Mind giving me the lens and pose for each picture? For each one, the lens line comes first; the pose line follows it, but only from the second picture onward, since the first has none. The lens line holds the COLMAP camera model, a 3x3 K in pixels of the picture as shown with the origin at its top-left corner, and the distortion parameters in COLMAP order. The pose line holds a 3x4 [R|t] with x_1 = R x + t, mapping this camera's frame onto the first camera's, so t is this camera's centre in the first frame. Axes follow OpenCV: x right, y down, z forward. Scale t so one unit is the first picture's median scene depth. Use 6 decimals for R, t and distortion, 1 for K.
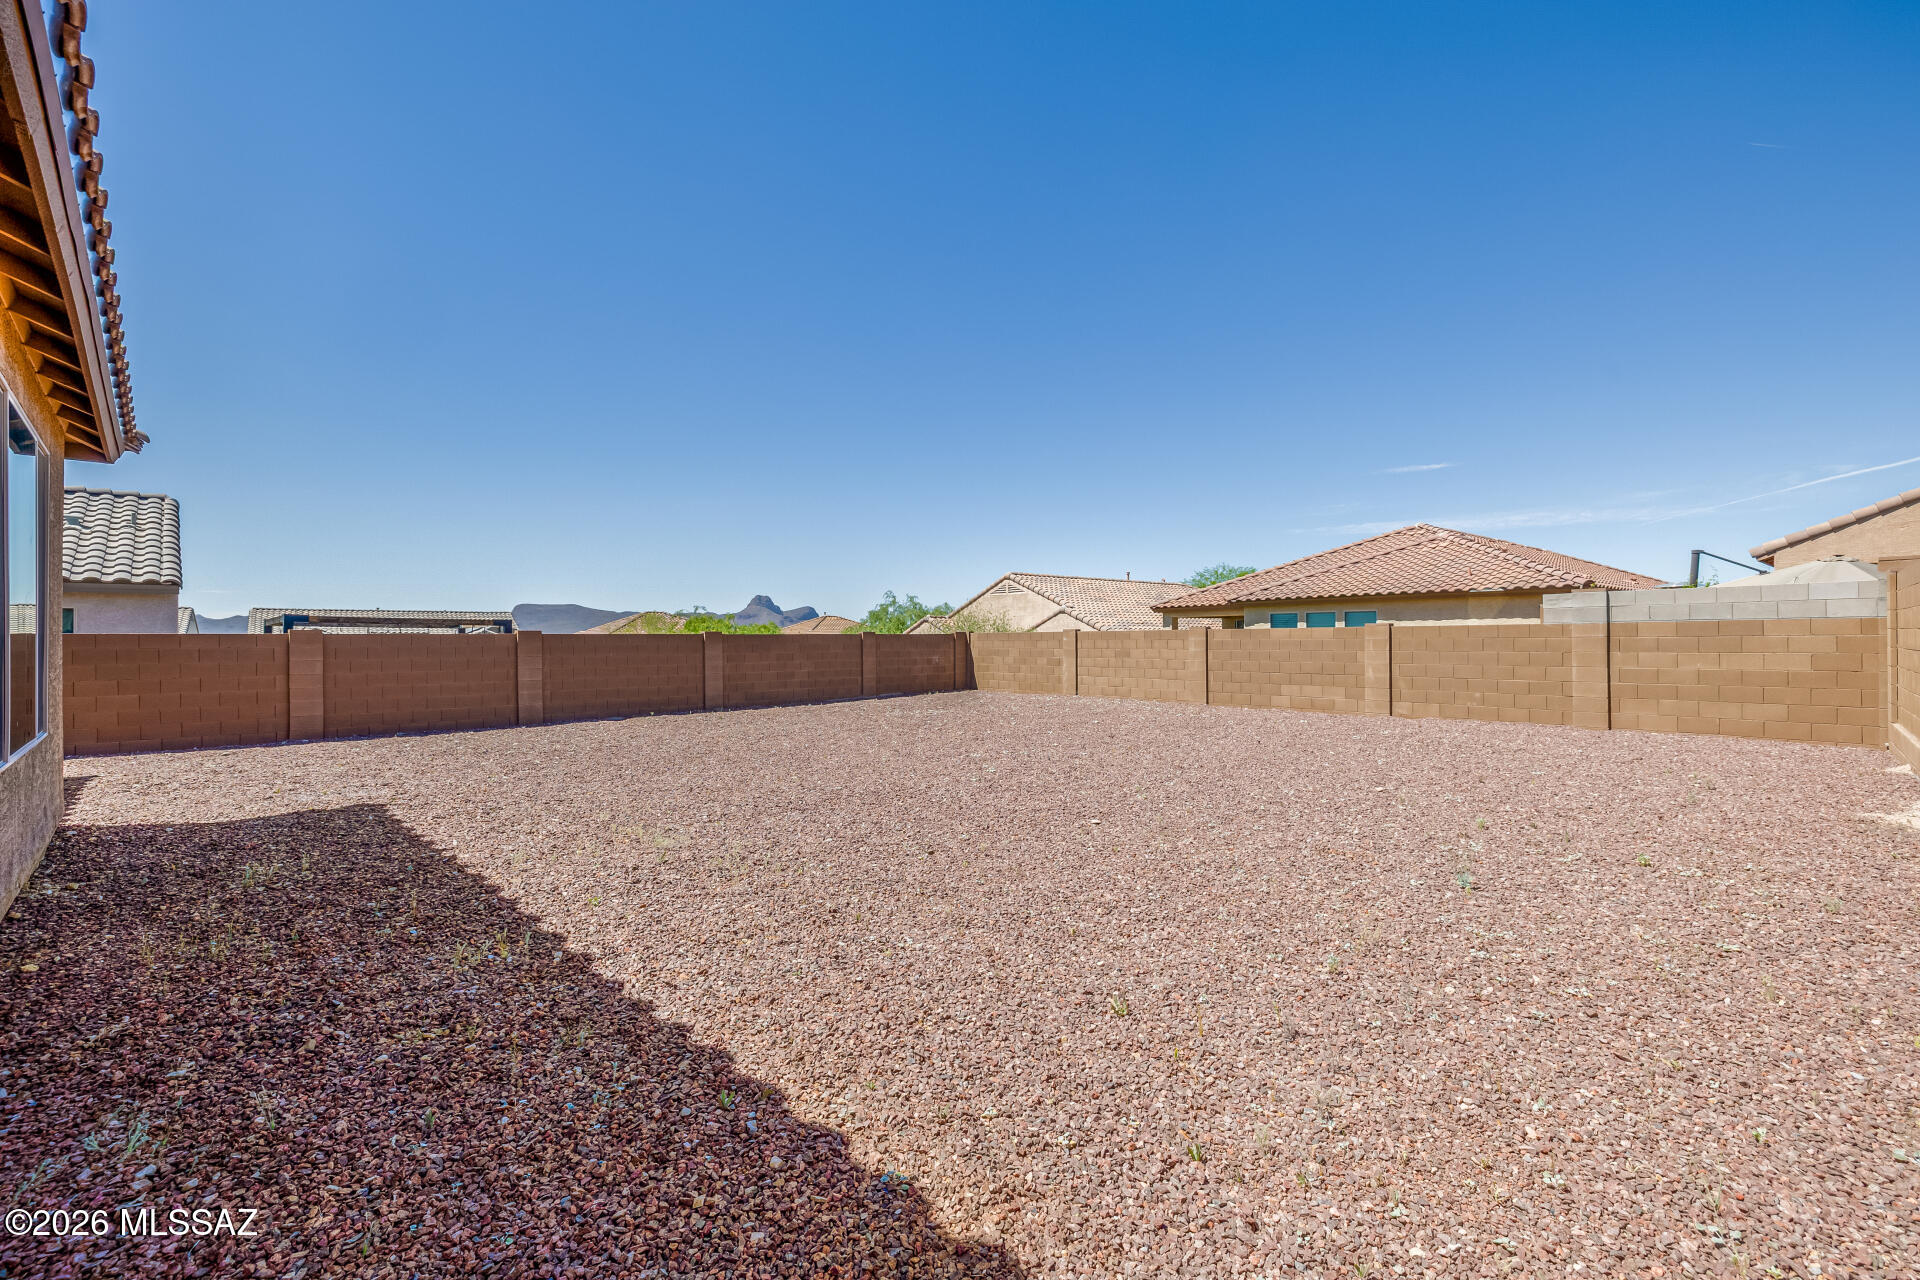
lens RADIAL K [[824.2, 0, 960.0], [0, 824.2, 640.0], [0, 0, 1]] dist [0.012141, 0.000068]
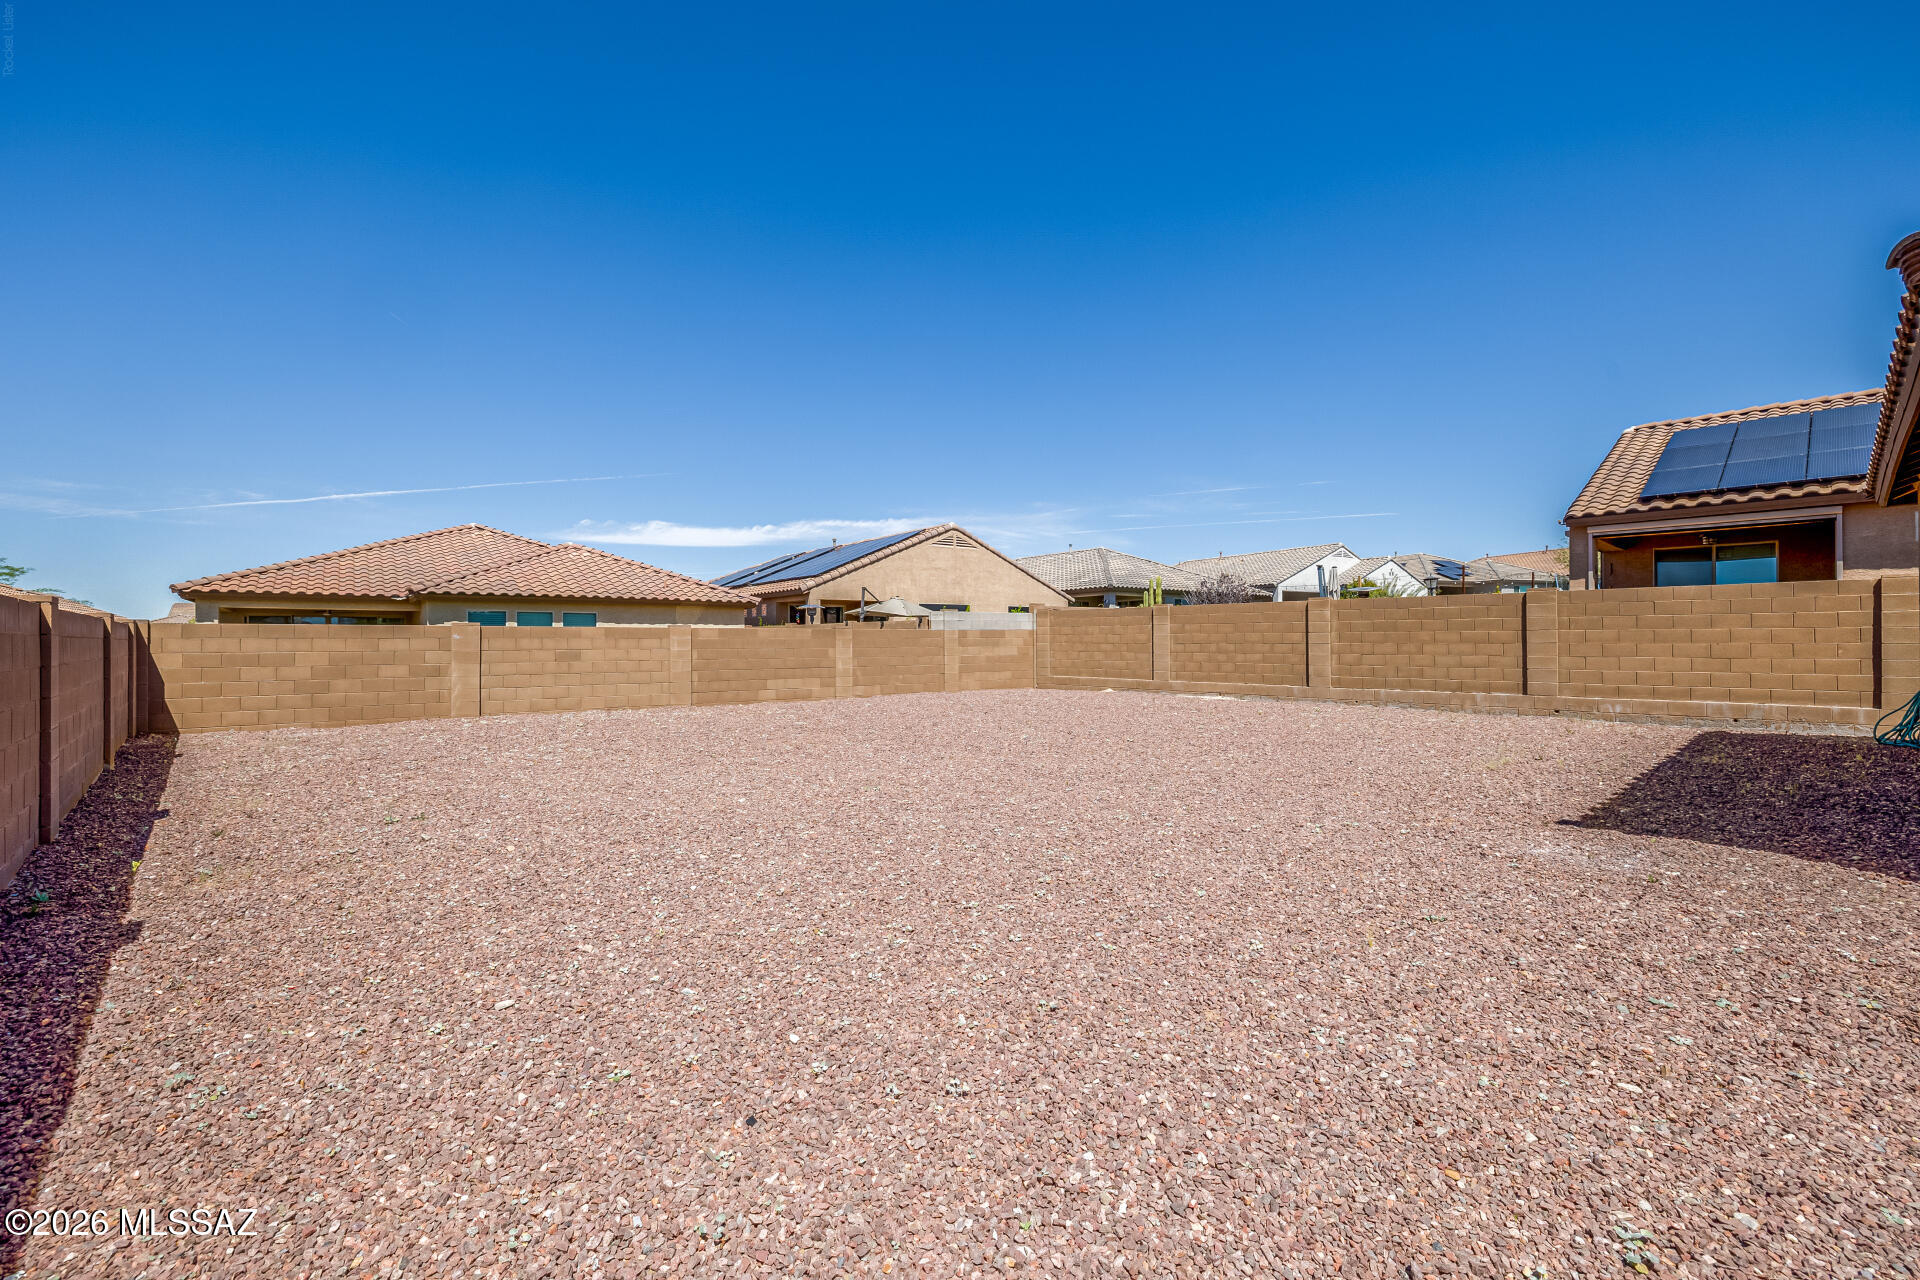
lens RADIAL K [[806.4, 0, 960.0], [0, 806.4, 640.0], [0, 0, 1]] dist [0.000000, 0.000077]
pose [[0.037773, 0.007055, 0.999261, -0.602189], [0.002860, 0.999970, -0.007168, 0.008307], [-0.999282, 0.003129, 0.037752, 0.625747]]
